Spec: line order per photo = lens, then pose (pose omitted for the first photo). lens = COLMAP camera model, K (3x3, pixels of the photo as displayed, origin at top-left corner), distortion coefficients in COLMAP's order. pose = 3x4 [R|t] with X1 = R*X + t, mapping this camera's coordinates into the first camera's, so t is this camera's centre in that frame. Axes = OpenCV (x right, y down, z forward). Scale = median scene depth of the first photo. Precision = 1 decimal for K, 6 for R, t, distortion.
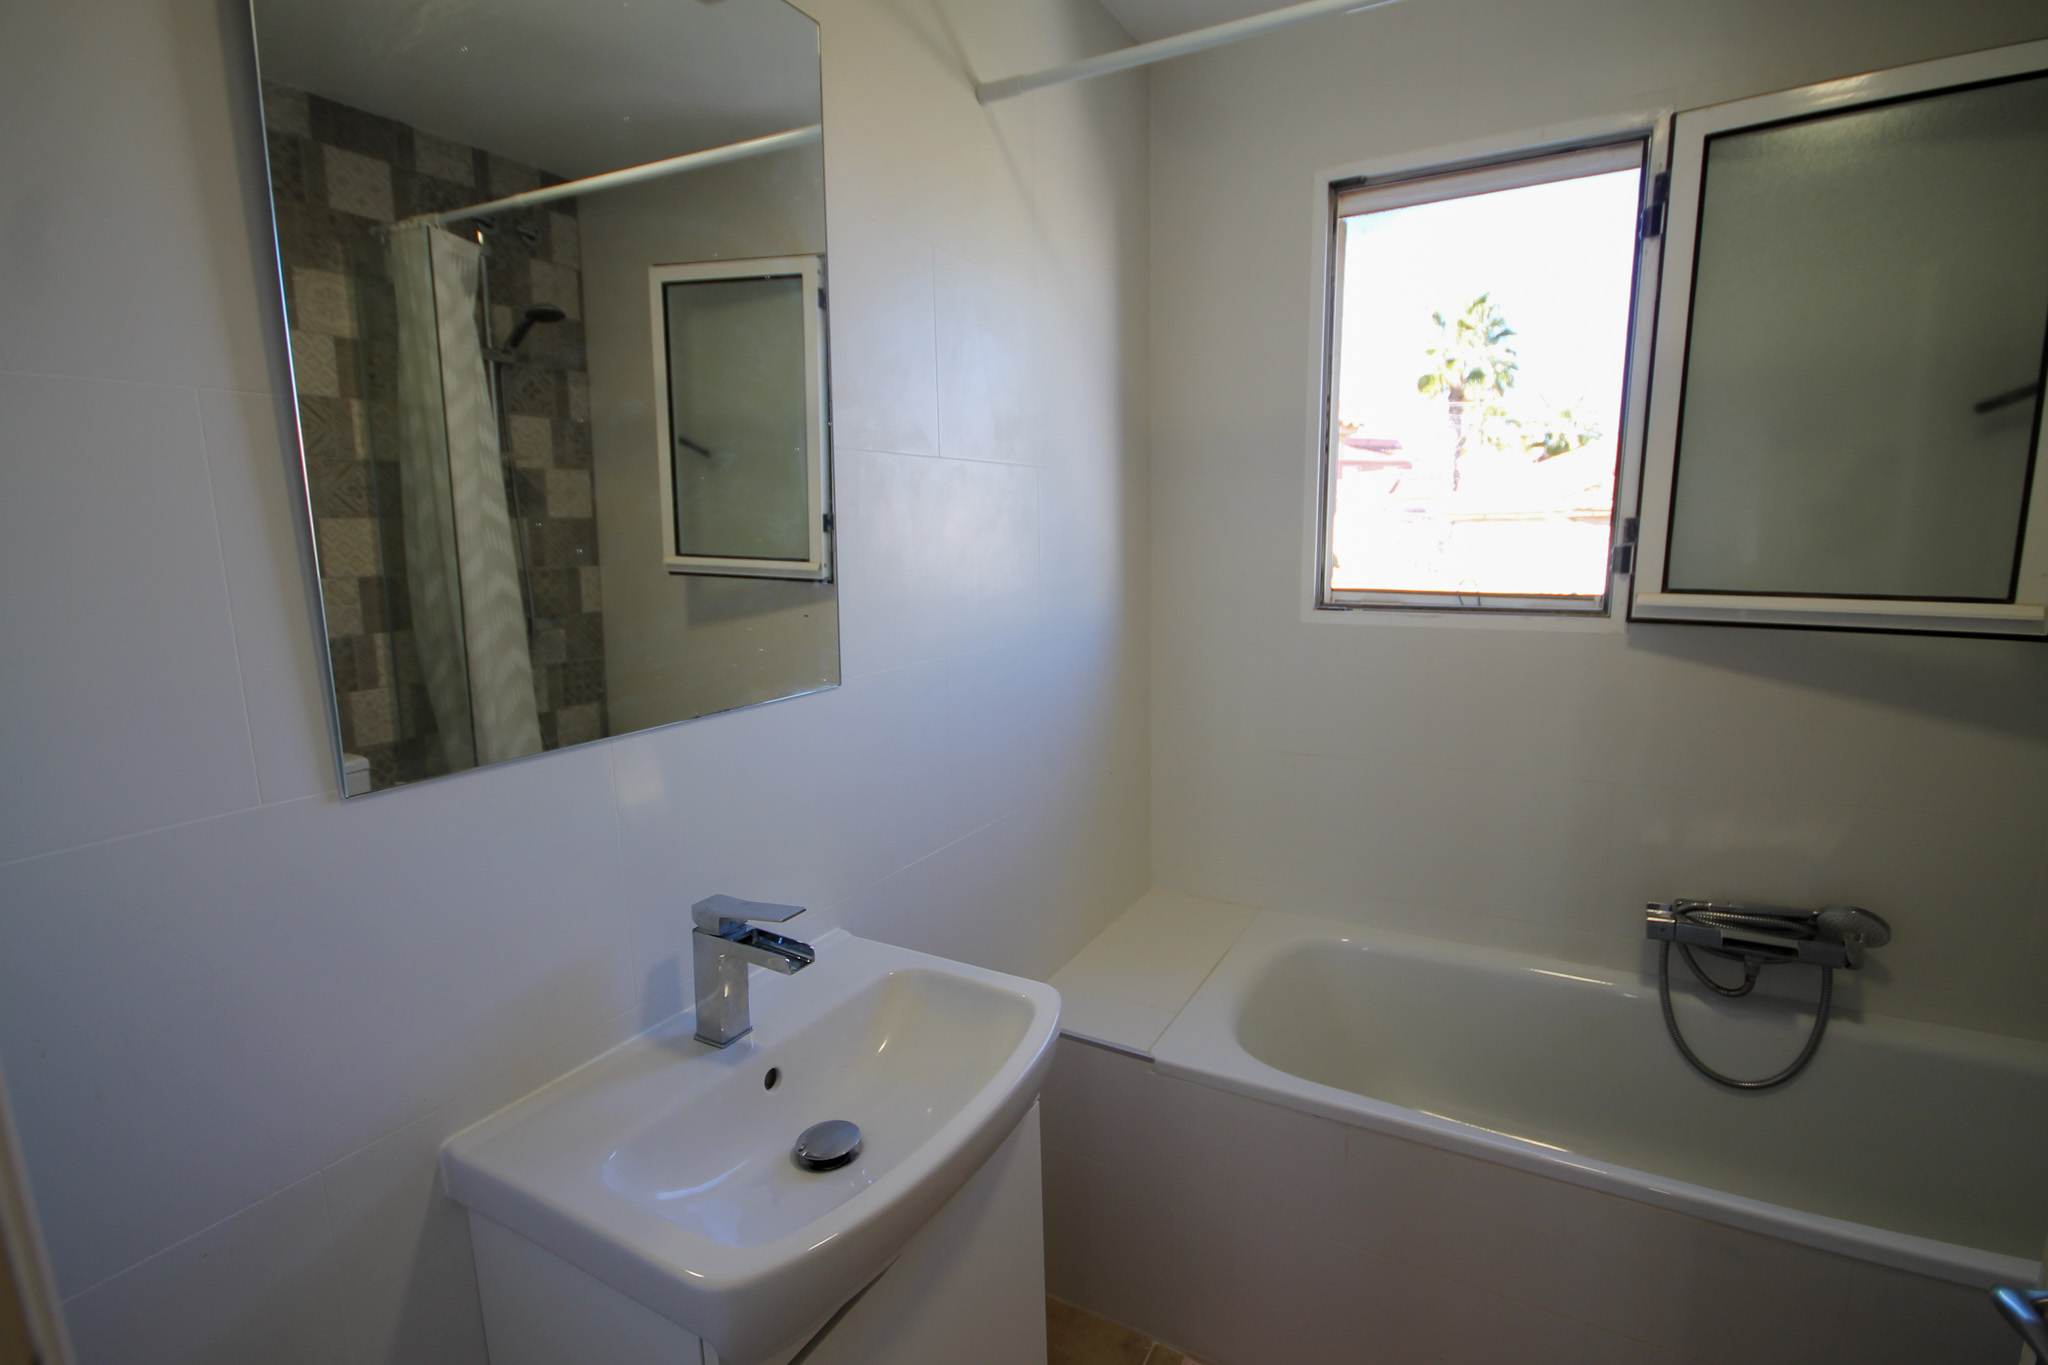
lens RADIAL K [[964.1, 0, 1024.0], [0, 964.1, 682.5], [0, 0, 1]] dist [0.014201, -0.013998]
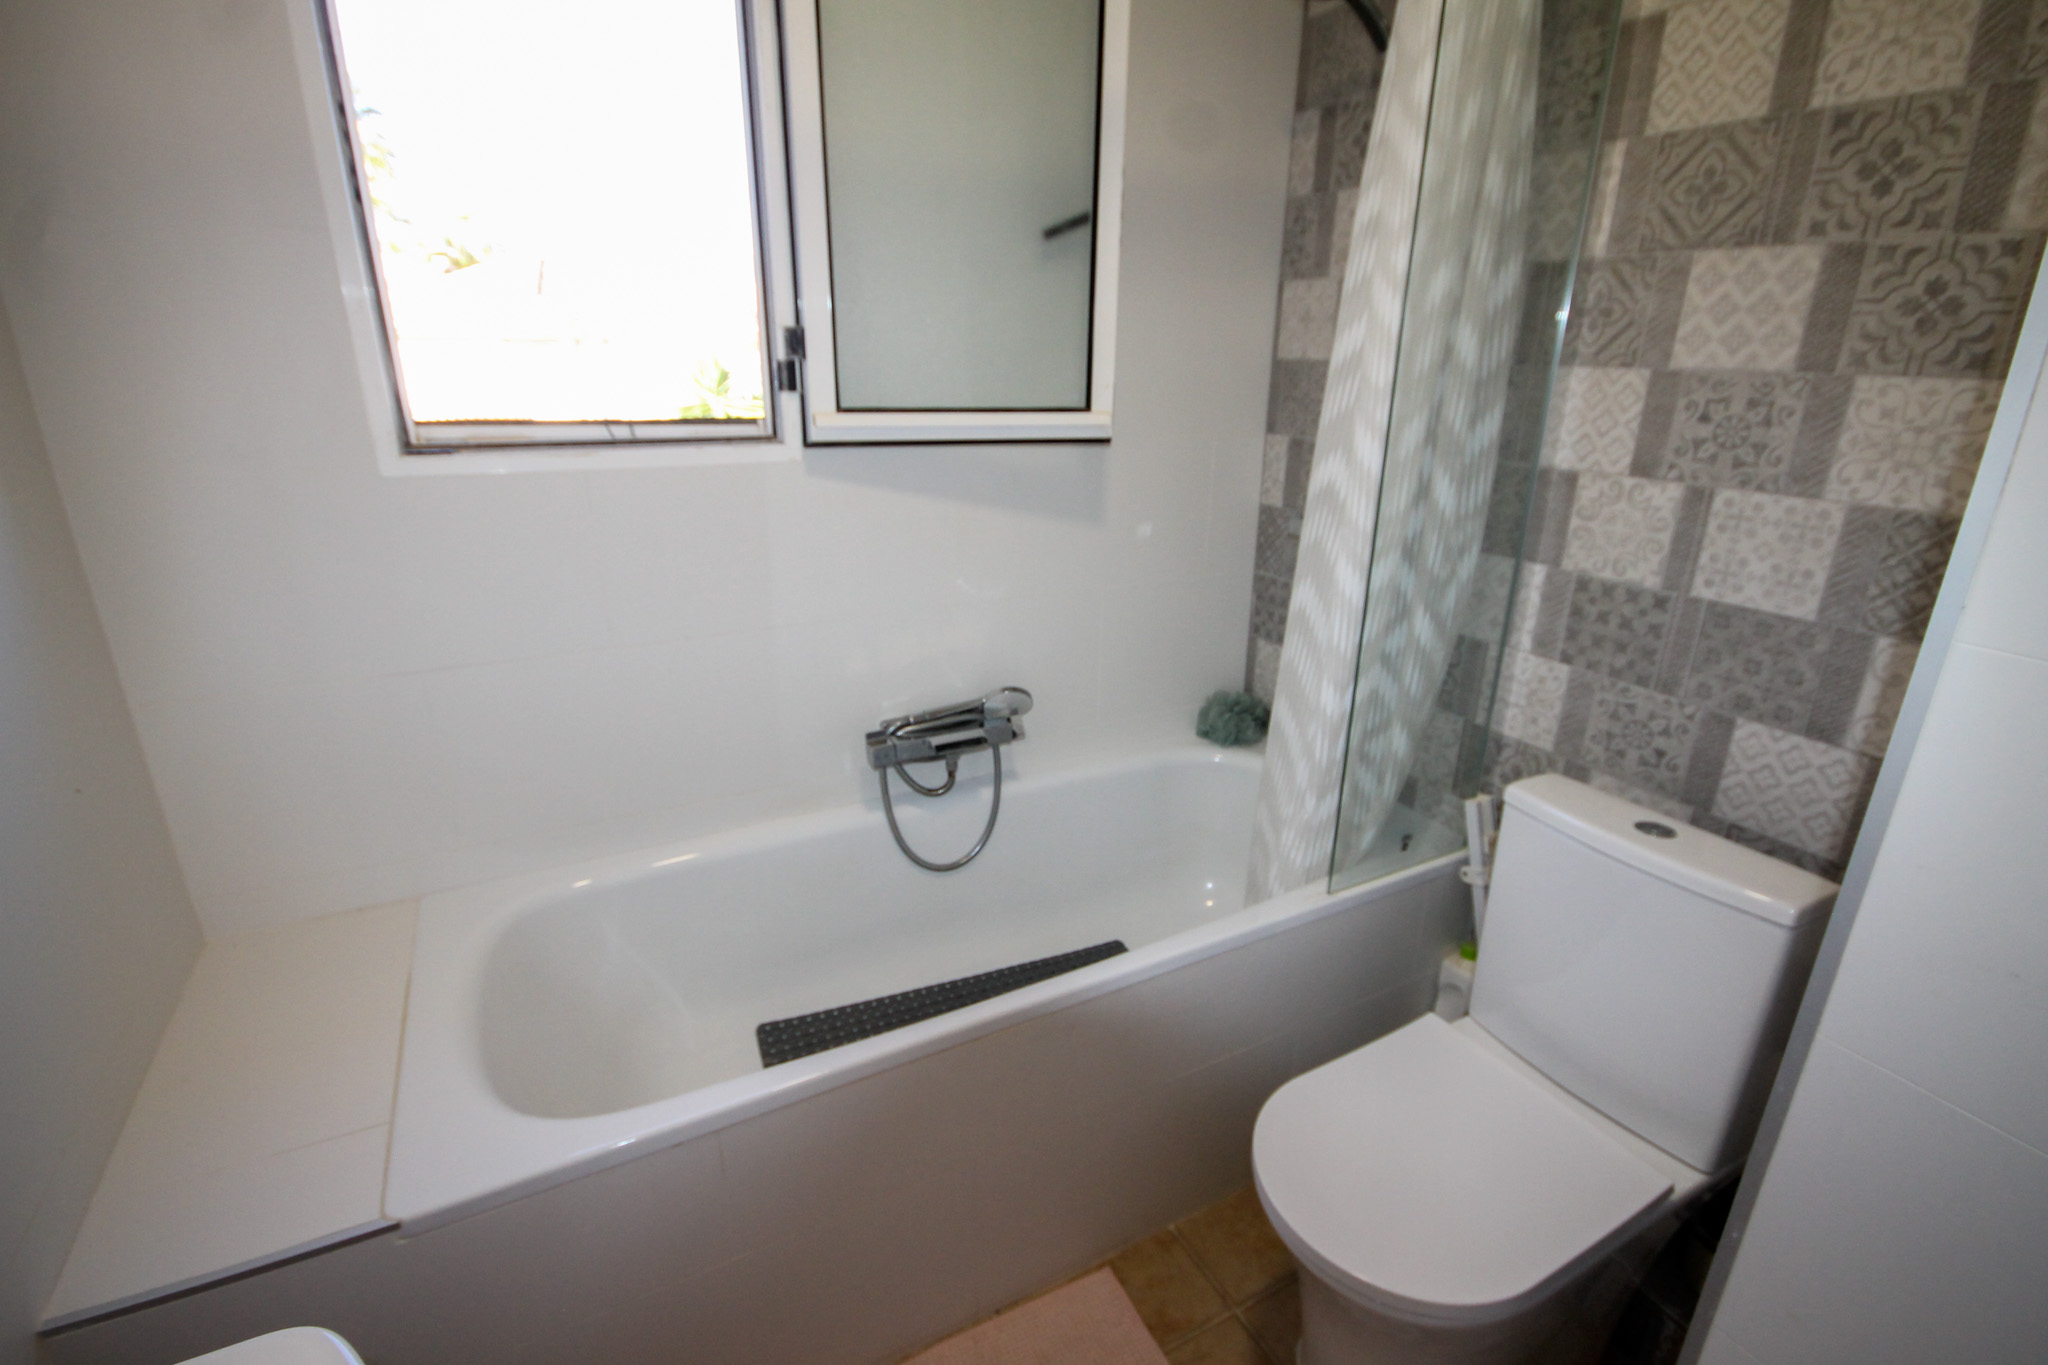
lens RADIAL K [[964.1, 0, 1024.0], [0, 964.1, 682.5], [0, 0, 1]] dist [0.014201, -0.013998]
pose [[0.537837, -0.254680, 0.803660, -0.053940], [0.114485, 0.966512, 0.229671, -0.033450], [-0.835239, -0.031518, 0.548983, 0.321929]]
